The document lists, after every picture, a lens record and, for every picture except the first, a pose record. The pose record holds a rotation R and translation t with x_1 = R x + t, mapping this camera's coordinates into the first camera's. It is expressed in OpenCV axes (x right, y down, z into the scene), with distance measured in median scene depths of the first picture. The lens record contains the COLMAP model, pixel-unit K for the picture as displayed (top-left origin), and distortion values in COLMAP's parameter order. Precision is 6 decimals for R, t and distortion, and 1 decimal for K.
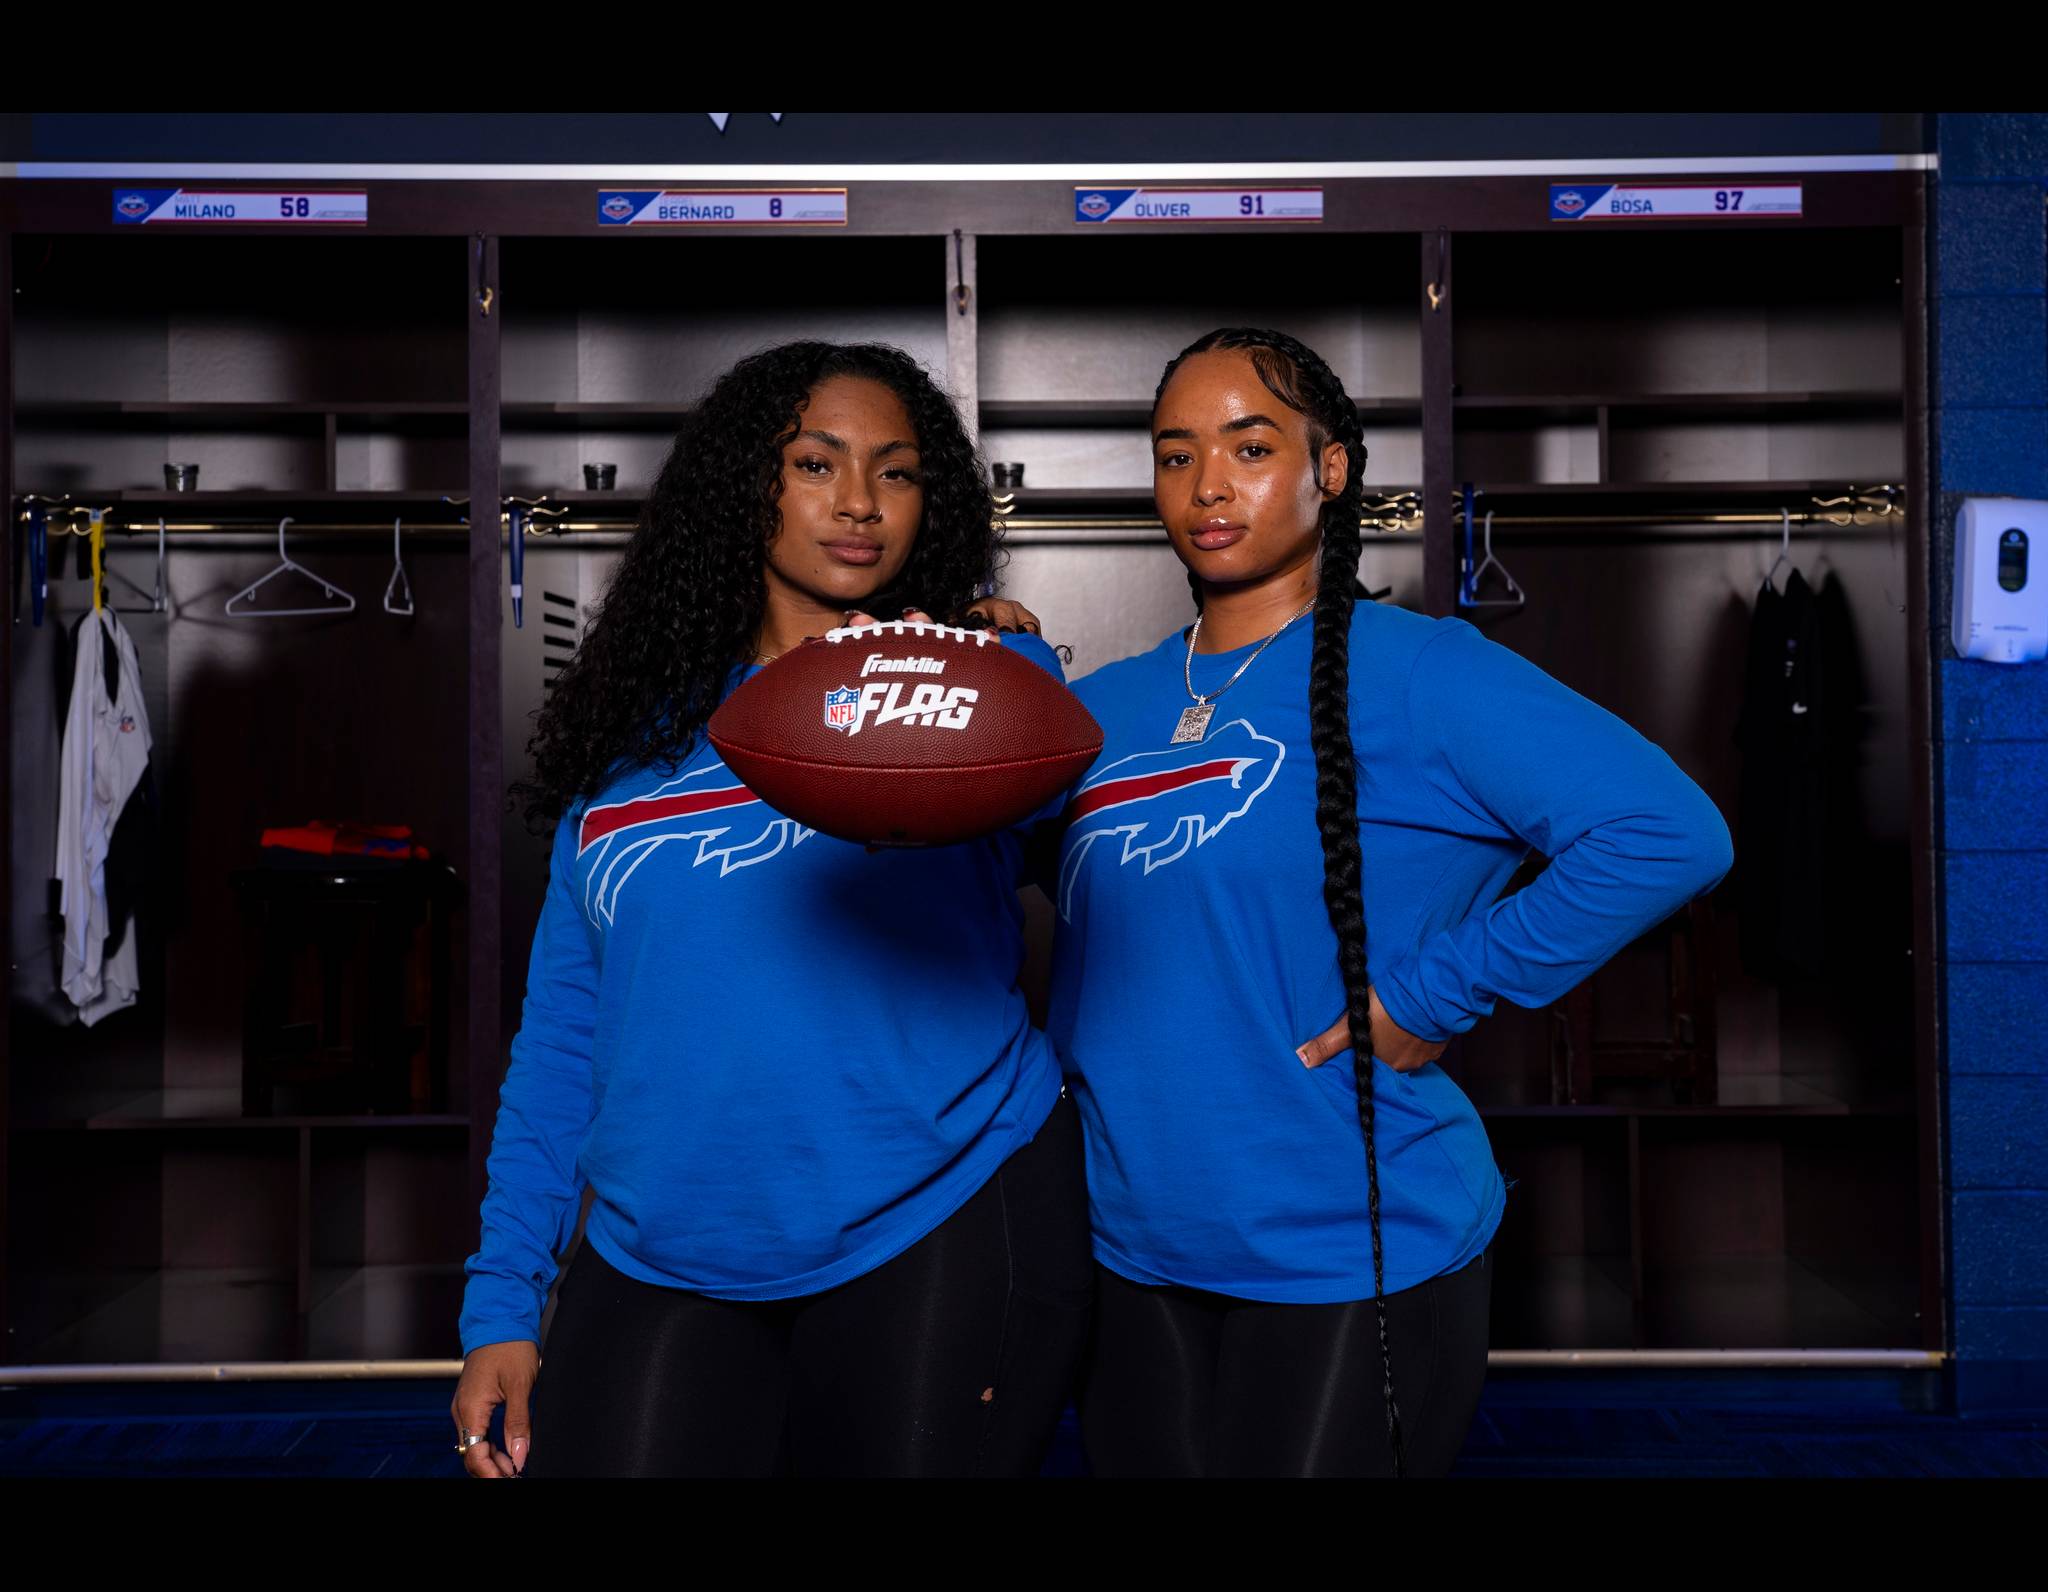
lens RADIAL K [[3372.0, 0, 1039.5], [0, 3372.0, 649.2], [0, 0, 1]] dist [0.201319, -0.445821]
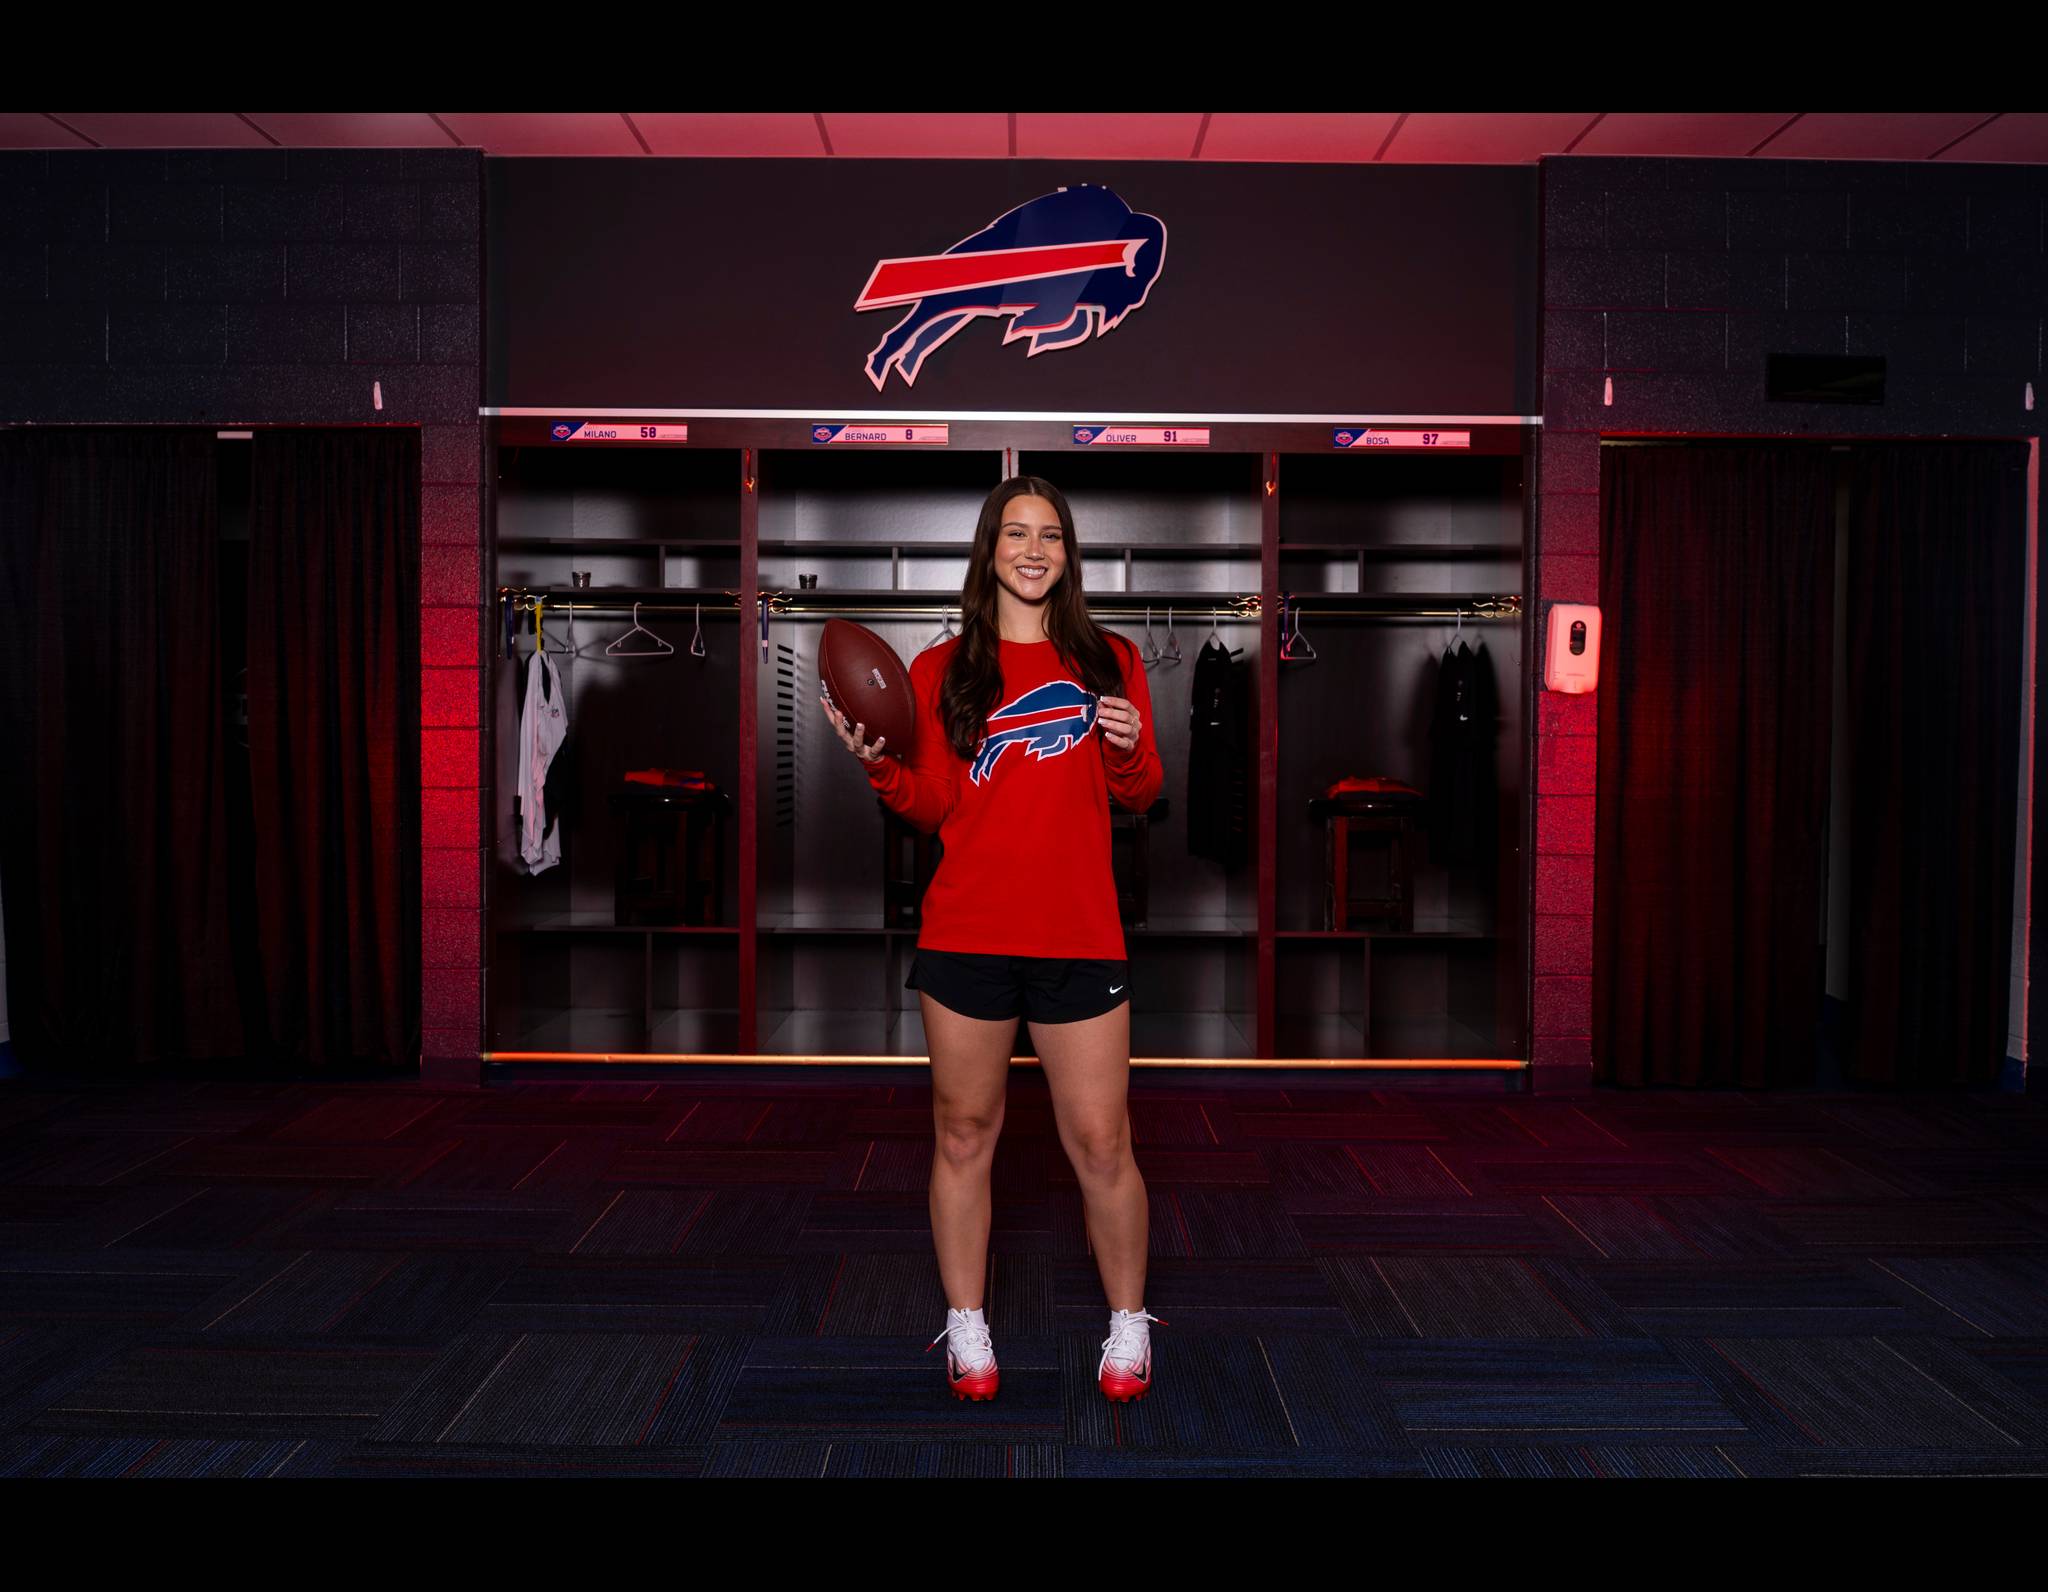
lens RADIAL K [[1959.2, 0, 1024.9], [0, 1959.2, 789.6], [0, 0, 1]] dist [0.008987, -0.100421]
pose [[0.999881, 0.014312, -0.005768, -0.006602], [-0.013991, 0.998530, 0.052373, 0.004328], [0.006509, -0.052286, 0.998611, -0.061799]]
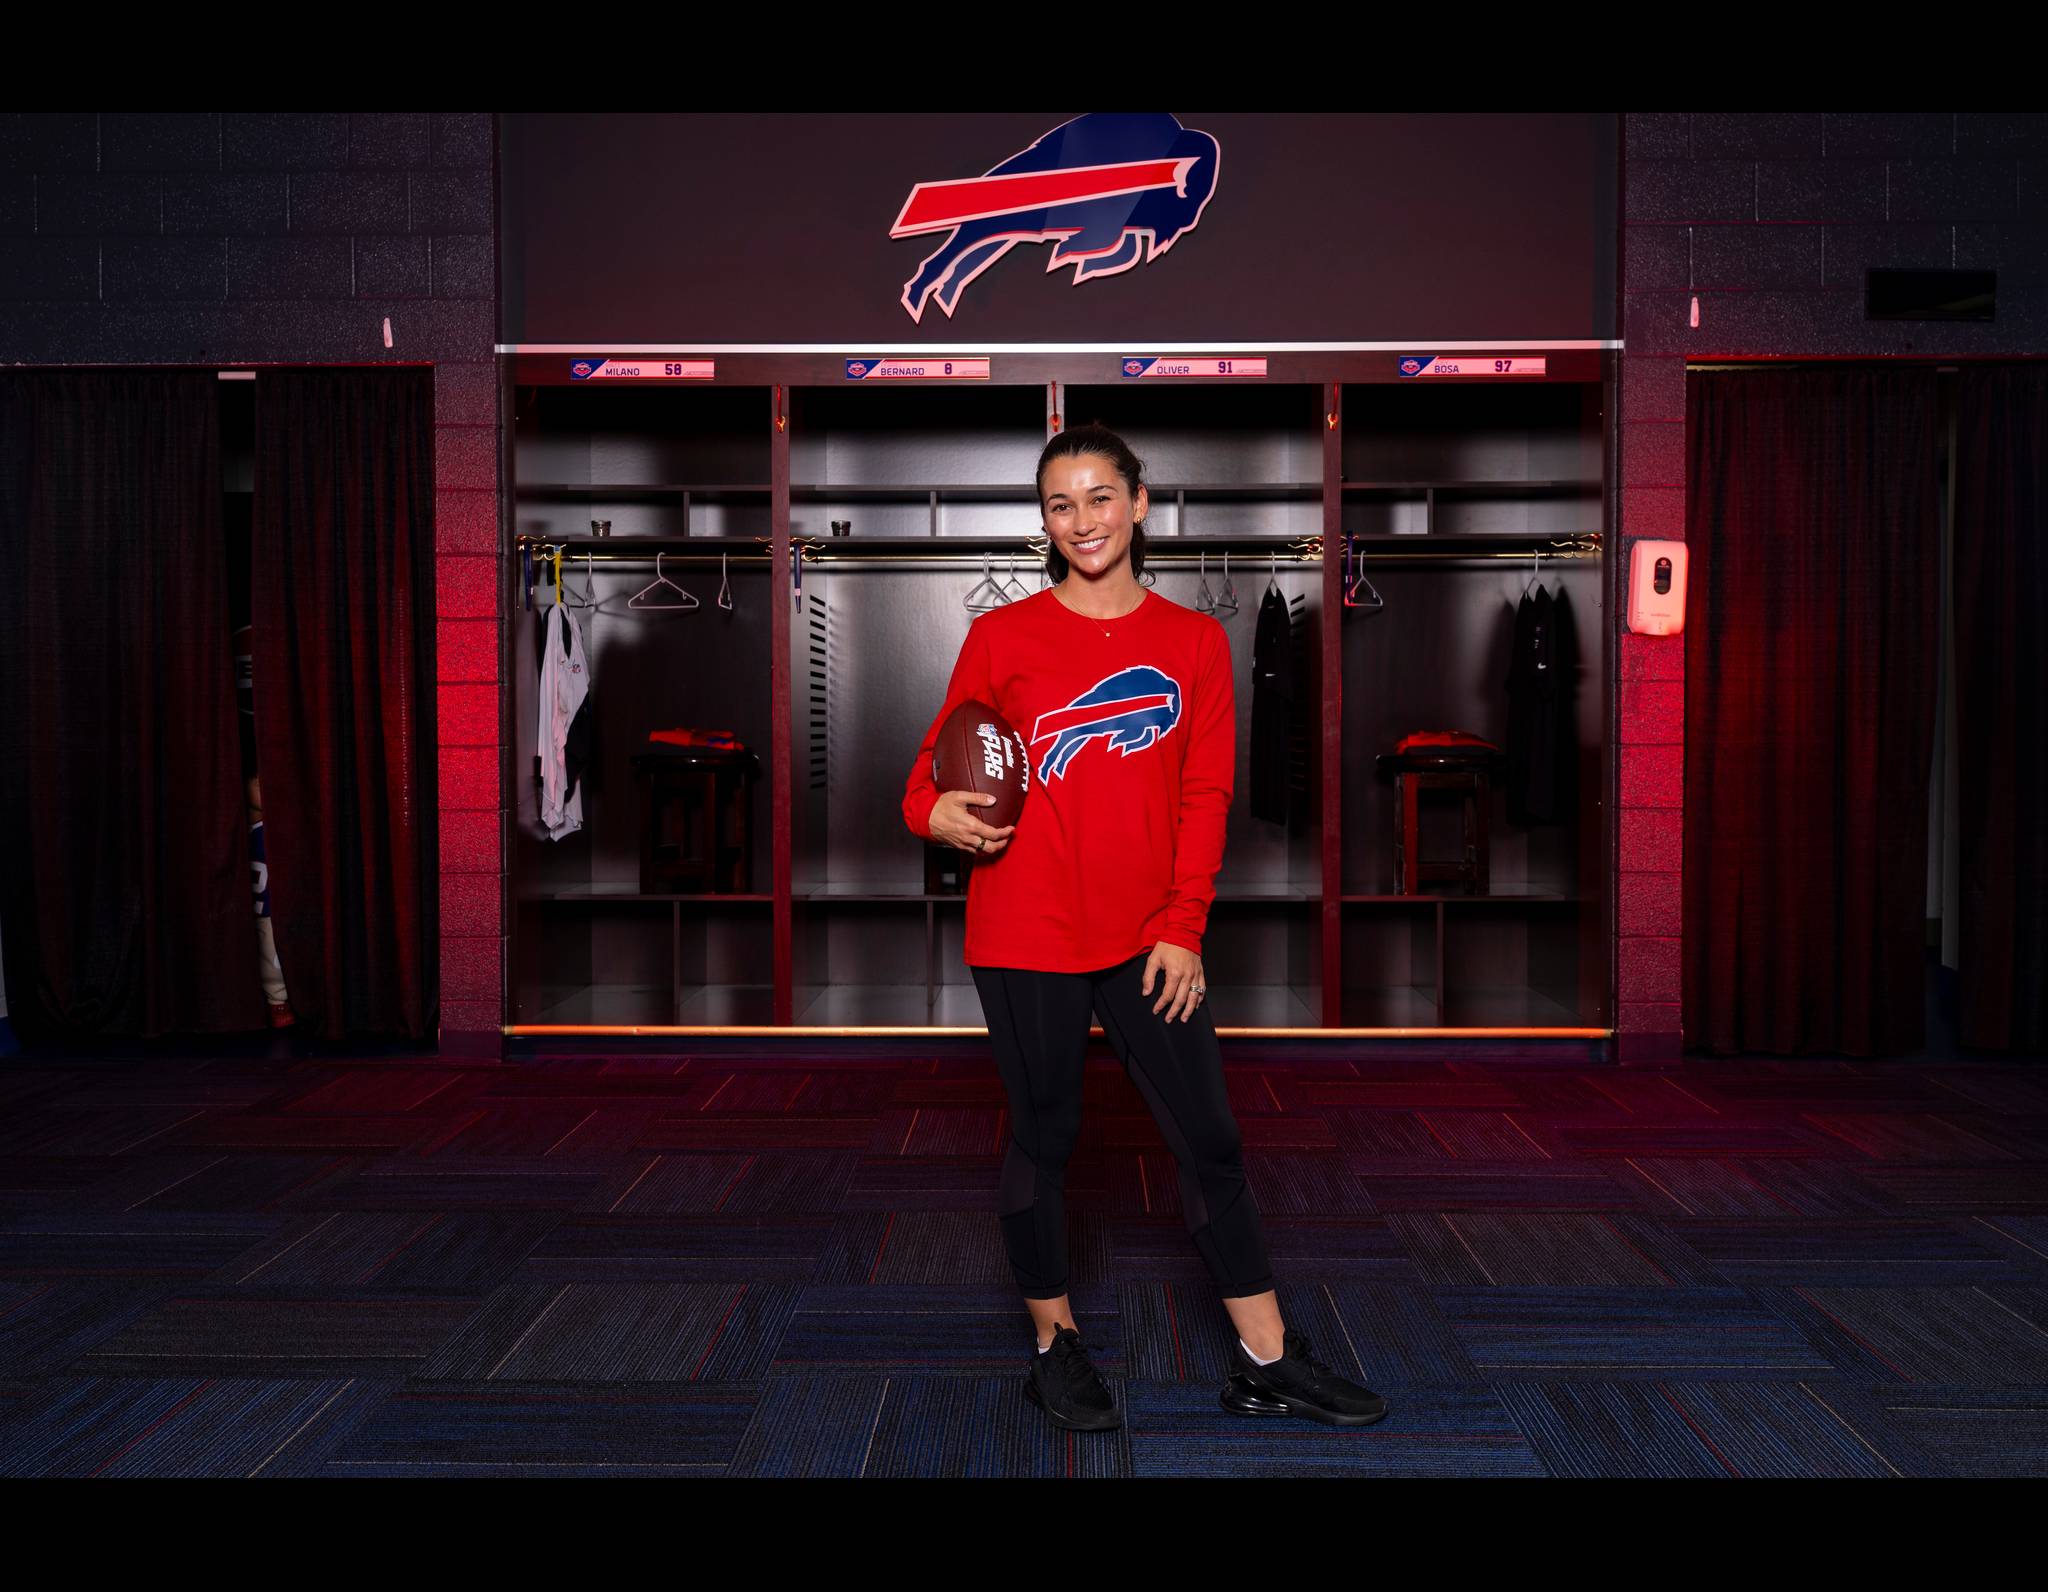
lens RADIAL K [[2154.3, 0, 1018.9], [0, 2154.3, 777.7], [0, 0, 1]] dist [0.055423, -0.150455]
pose [[0.999591, 0.006589, -0.027816, -0.009880], [-0.005119, 0.998602, 0.052615, 0.019195], [0.028124, -0.052451, 0.998227, -0.104596]]
